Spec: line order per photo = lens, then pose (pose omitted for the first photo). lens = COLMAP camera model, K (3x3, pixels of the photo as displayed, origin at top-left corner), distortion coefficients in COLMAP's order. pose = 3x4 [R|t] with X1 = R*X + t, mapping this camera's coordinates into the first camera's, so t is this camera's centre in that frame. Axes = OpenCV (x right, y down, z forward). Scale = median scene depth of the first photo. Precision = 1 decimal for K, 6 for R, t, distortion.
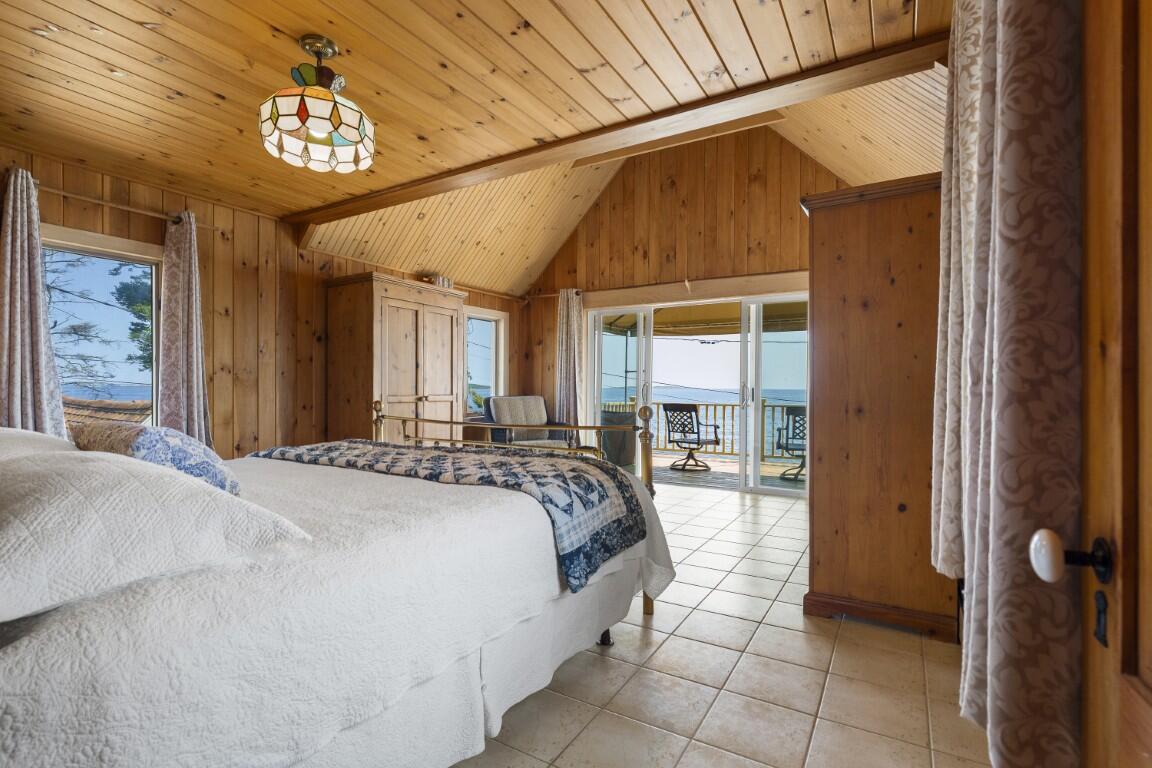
lens RADIAL K [[535.9, 0, 582.4], [0, 535.9, 392.0], [0, 0, 1]] dist [-0.003245, 0.000307]
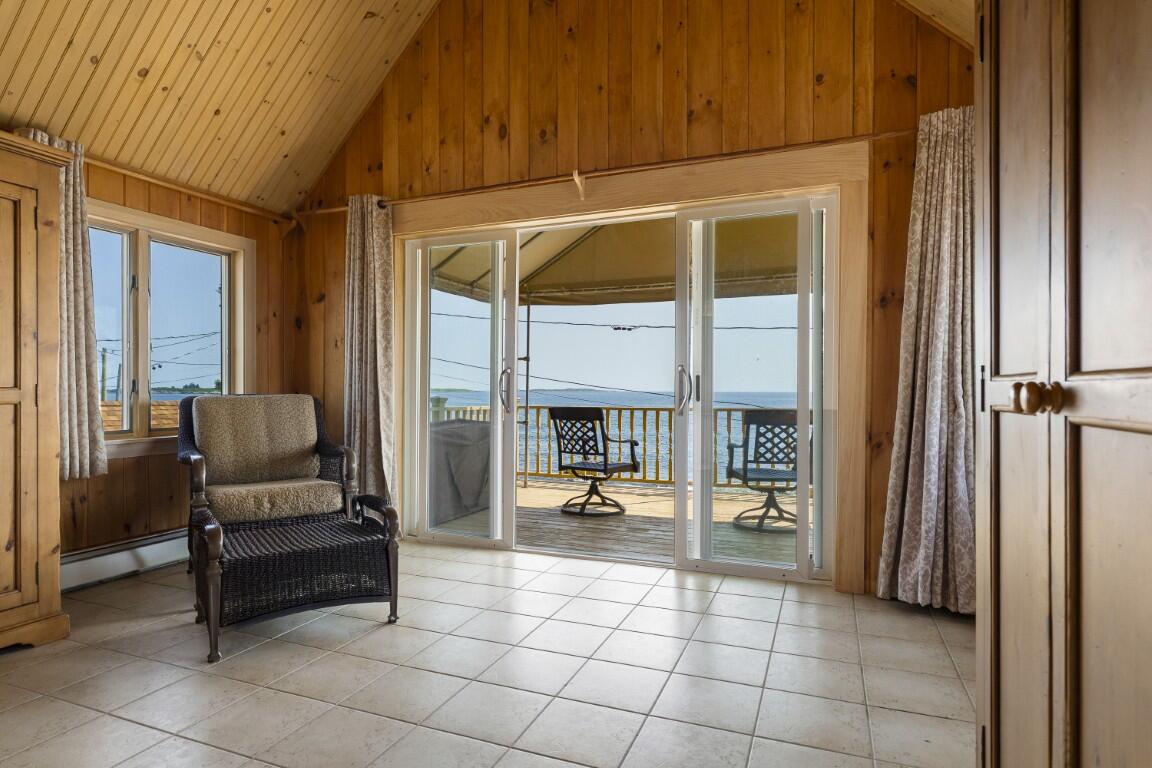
lens RADIAL K [[624.7, 0, 576.0], [0, 624.7, 384.0], [0, 0, 1]] dist [-0.001635, -0.000246]
pose [[0.988545, -0.002094, 0.150909, 0.088838], [0.004830, 0.999830, -0.017771, 0.009699], [-0.150846, 0.018296, 0.988388, 0.346874]]
